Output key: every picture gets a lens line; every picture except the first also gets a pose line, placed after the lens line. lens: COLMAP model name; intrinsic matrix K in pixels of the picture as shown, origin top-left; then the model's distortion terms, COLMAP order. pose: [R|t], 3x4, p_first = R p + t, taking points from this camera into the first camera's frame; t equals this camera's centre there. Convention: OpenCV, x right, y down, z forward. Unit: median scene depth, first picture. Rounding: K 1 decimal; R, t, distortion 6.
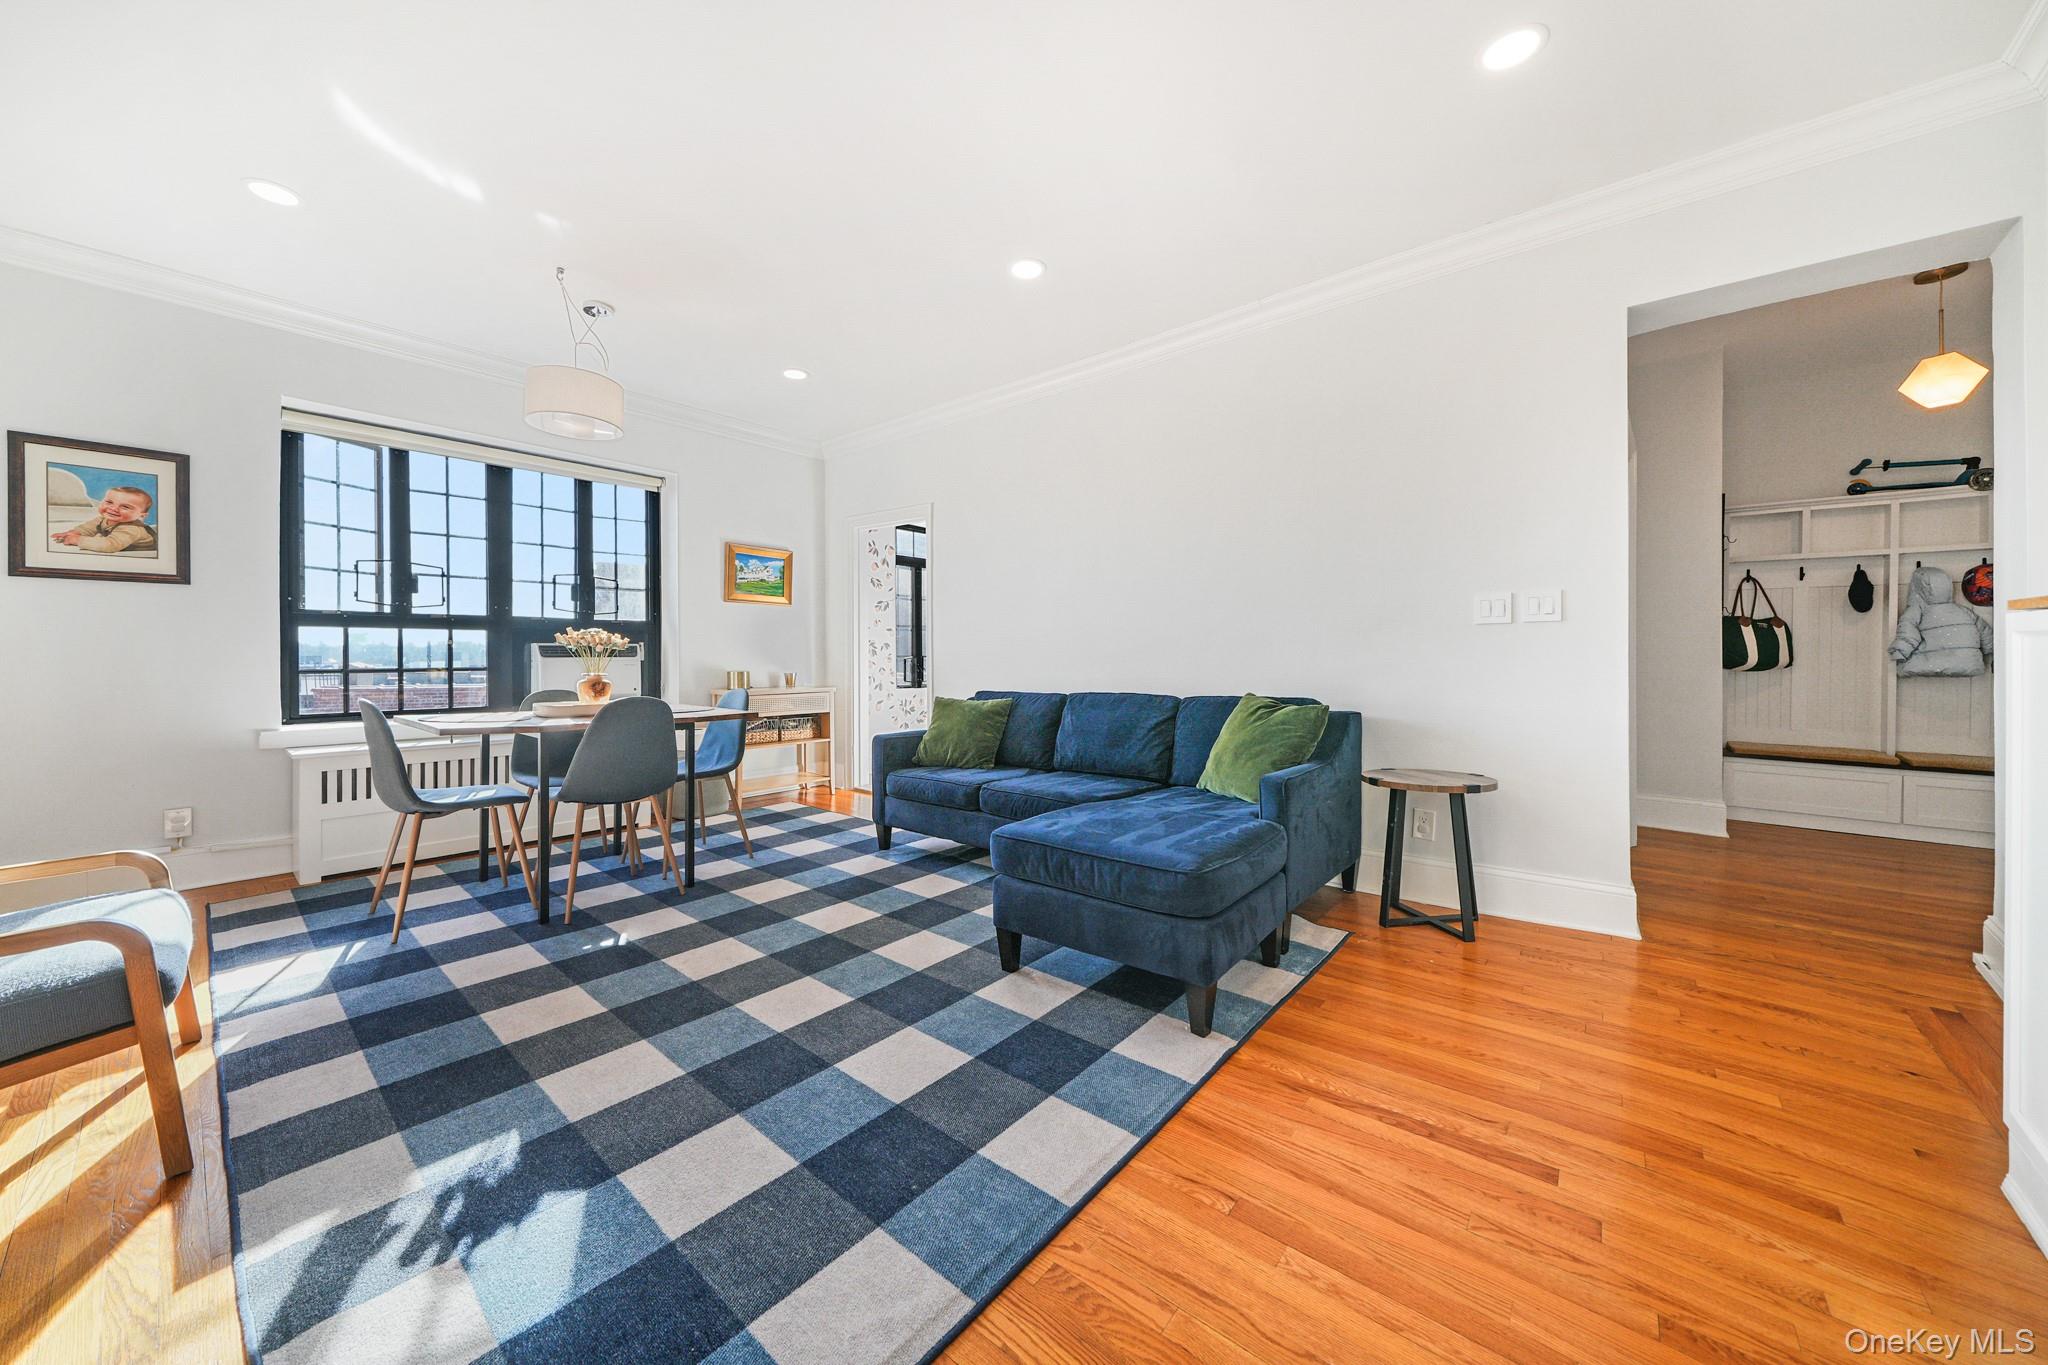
lens RADIAL K [[719.8, 0, 1018.7], [0, 719.8, 662.2], [0, 0, 1]] dist [-0.001263, -0.000176]
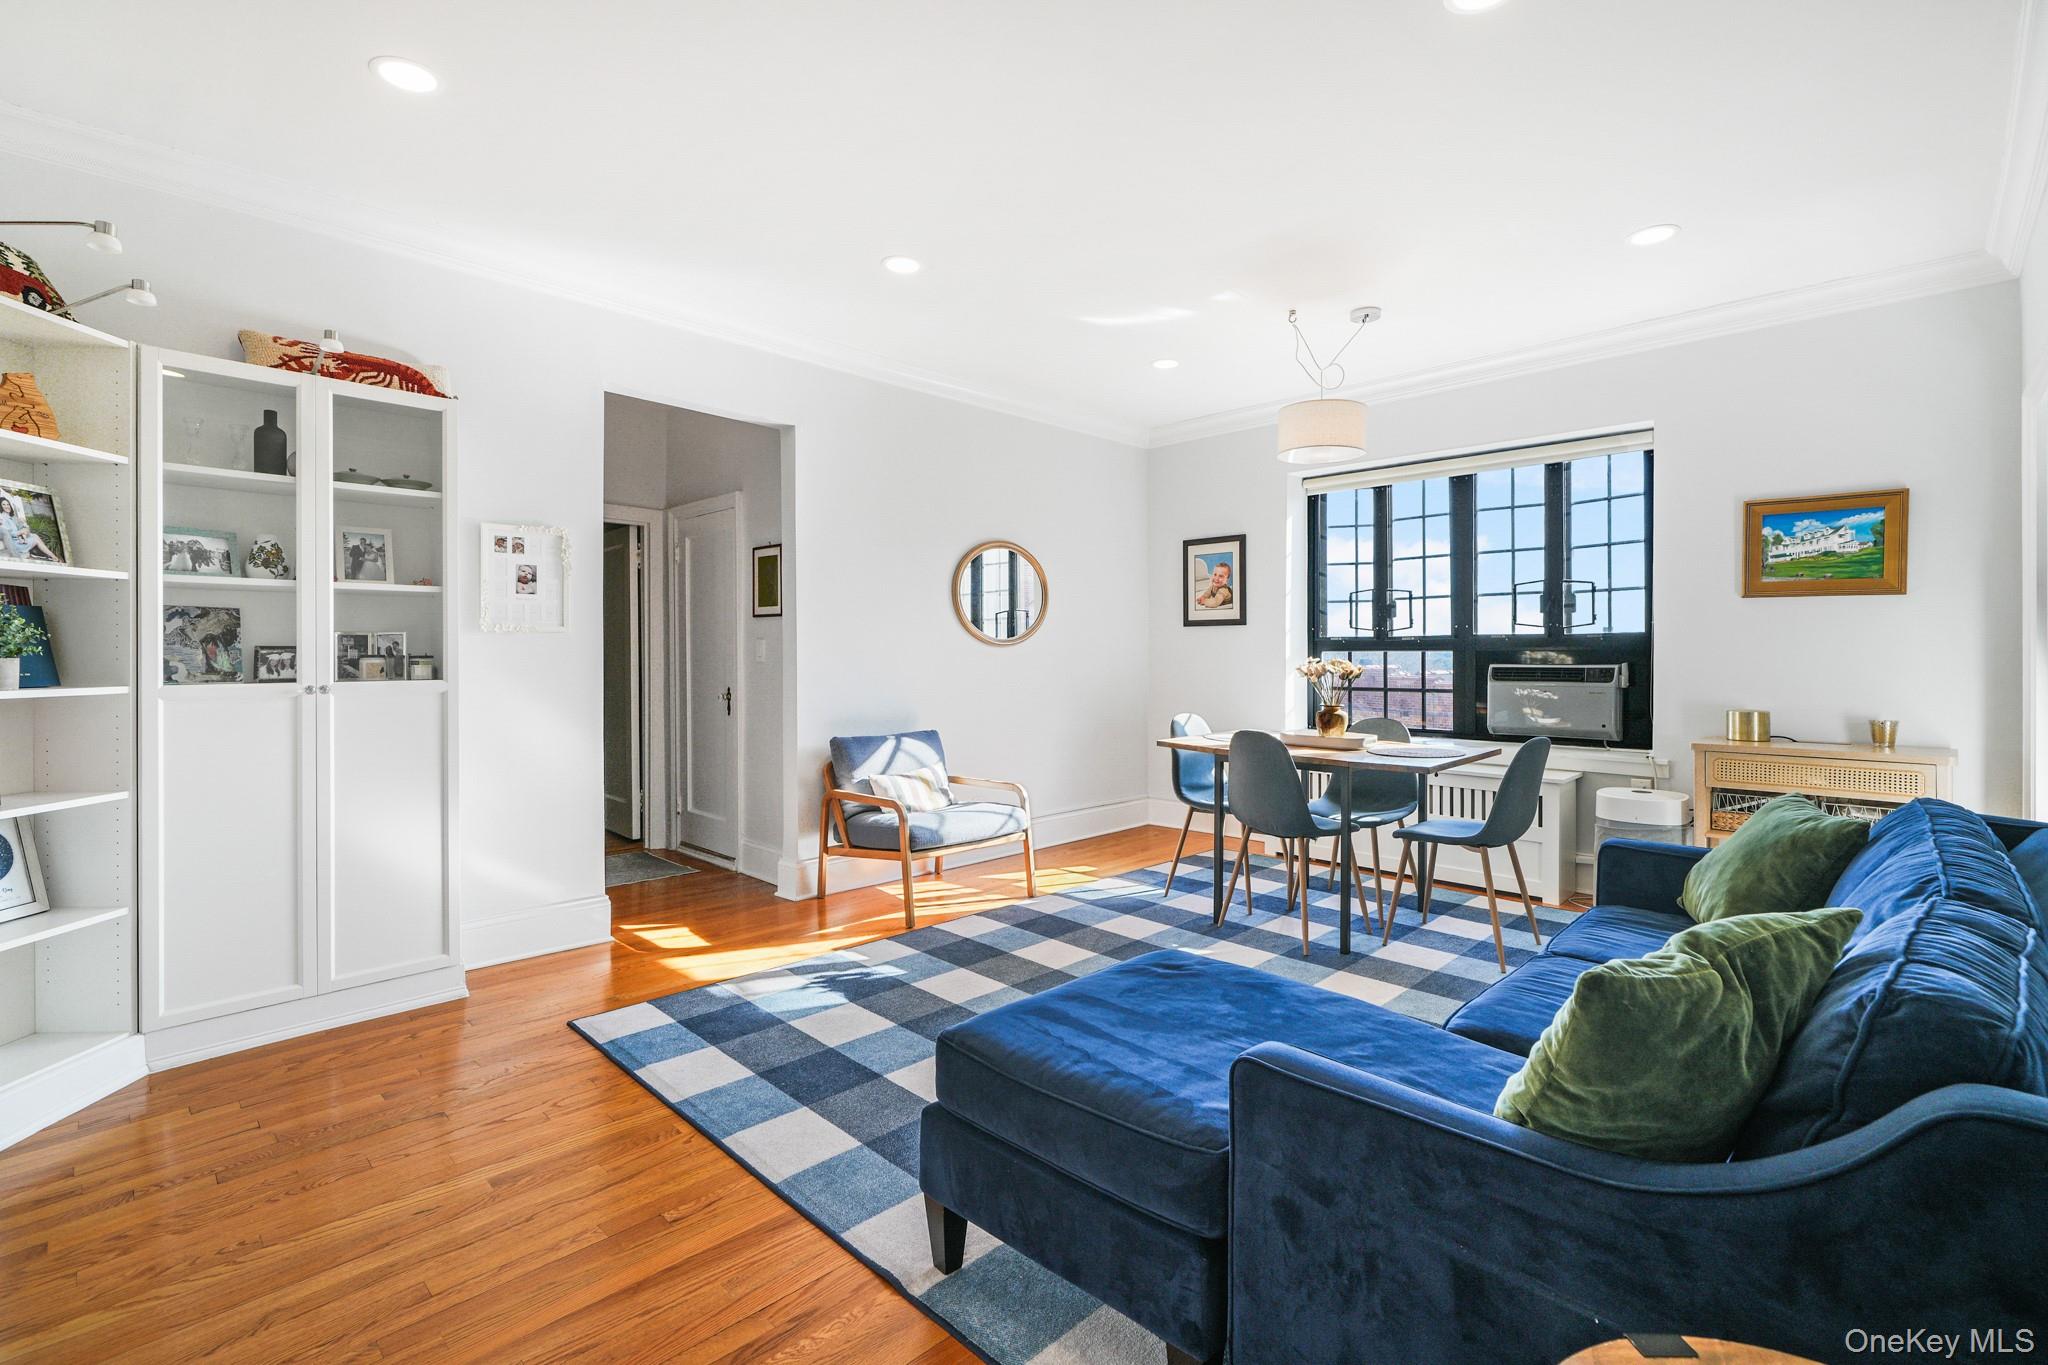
lens RADIAL K [[916.5, 0, 998.4], [0, 916.5, 649.3], [0, 0, 1]] dist [-0.033102, 0.000125]
pose [[-0.098222, -0.004939, -0.995152, 0.848126], [-0.009053, 0.999951, -0.004069, -0.059857], [0.995123, 0.008609, -0.098262, 0.853969]]
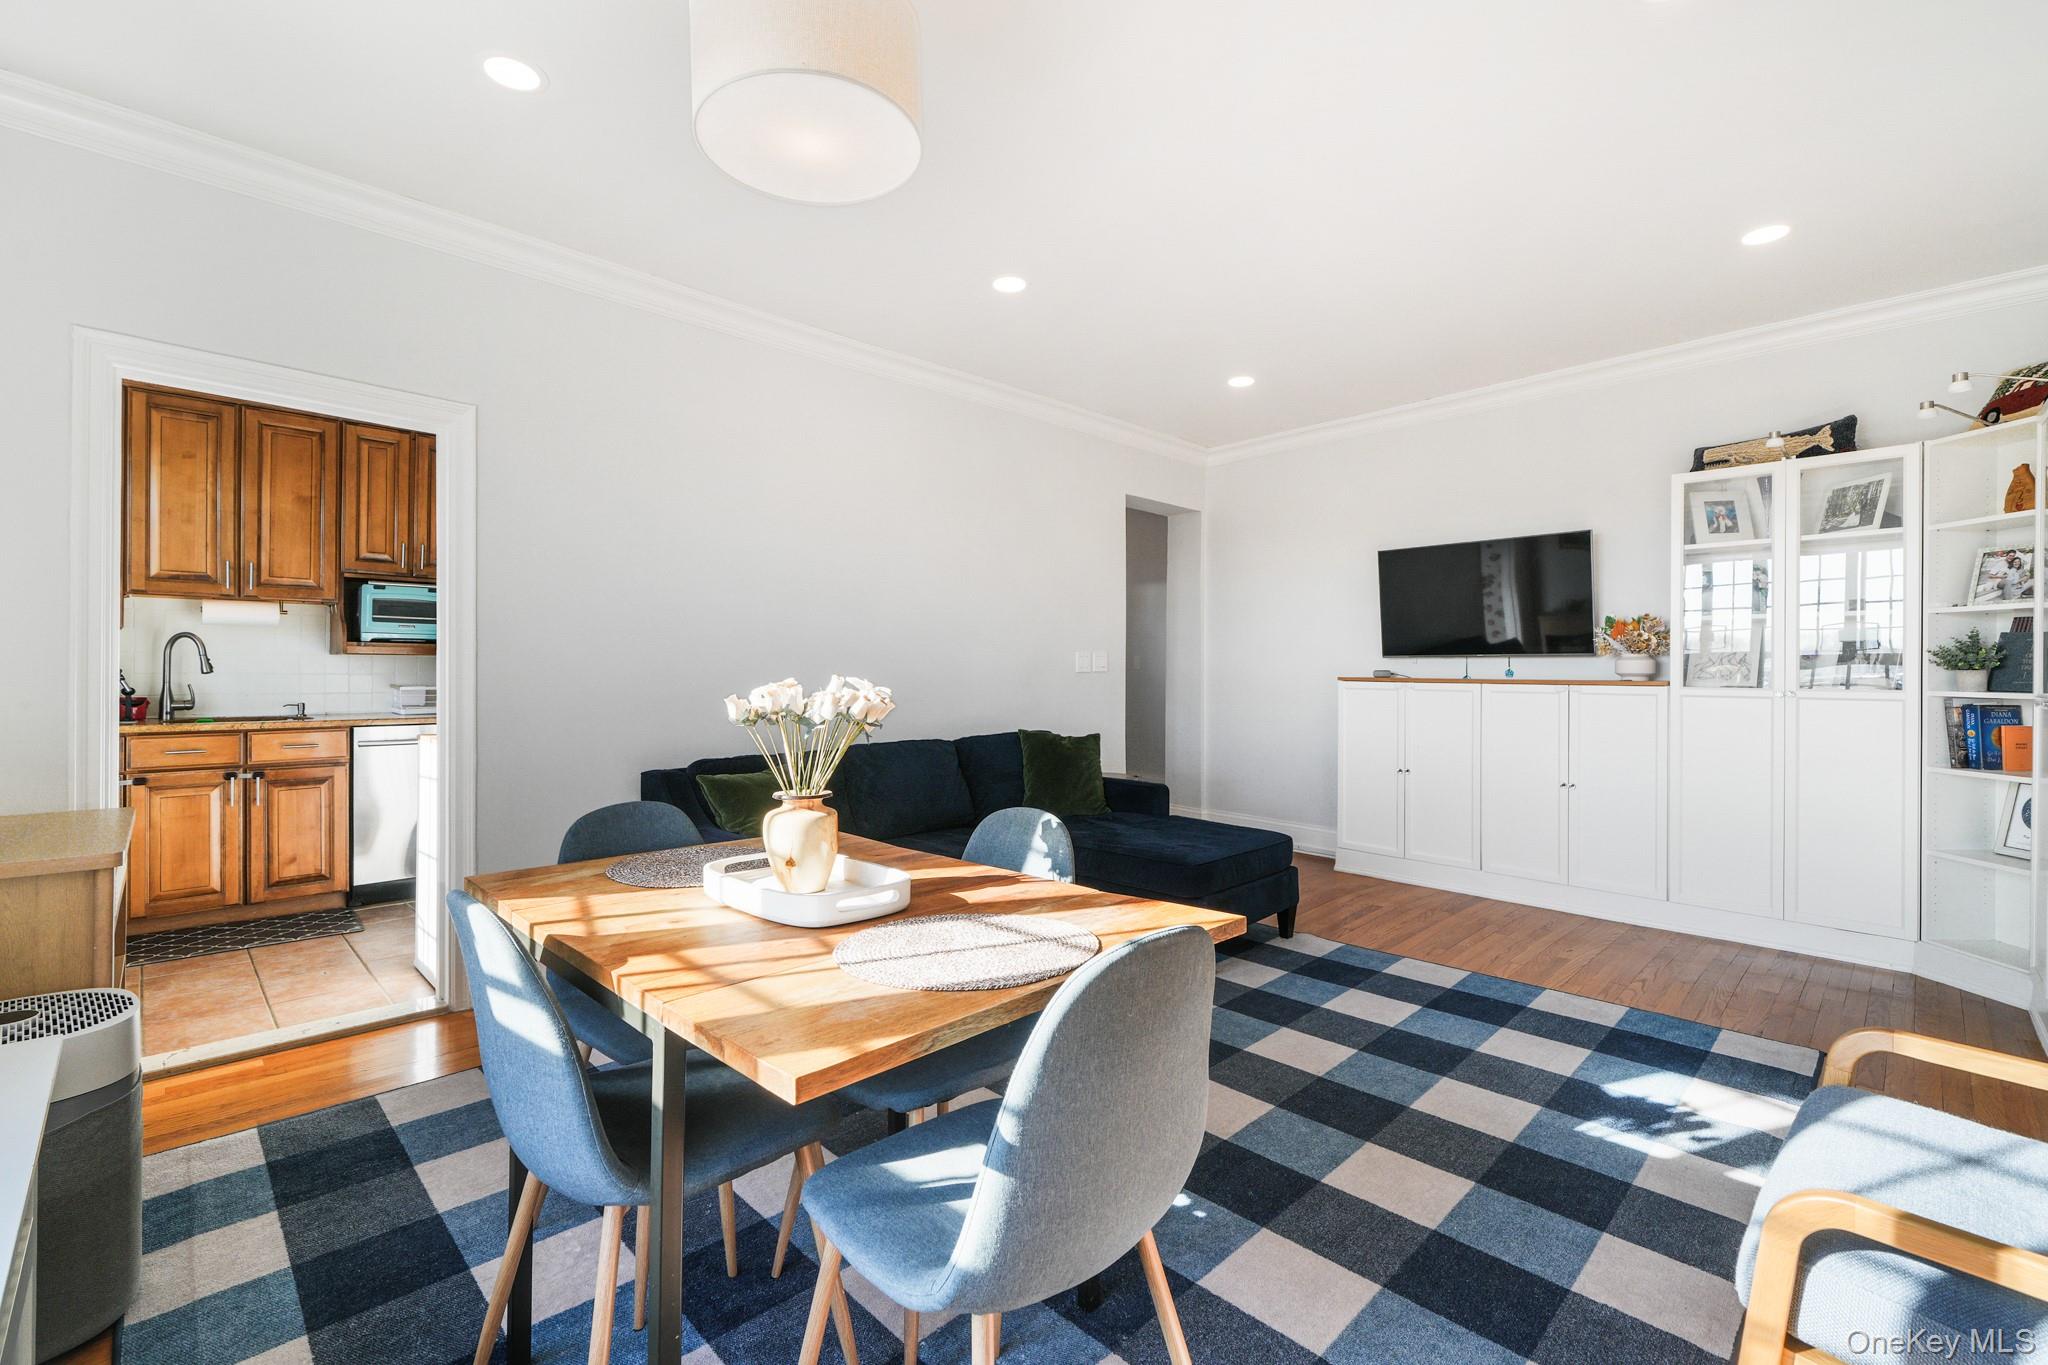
lens RADIAL K [[894.7, 0, 1018.5], [0, 894.7, 677.3], [0, 0, 1]] dist [-0.000684, -0.000173]
pose [[0.090785, -0.001344, 0.995870, -1.333249], [0.009496, 0.999955, 0.000483, -0.047073], [-0.995825, 0.009412, 0.090793, 1.060135]]
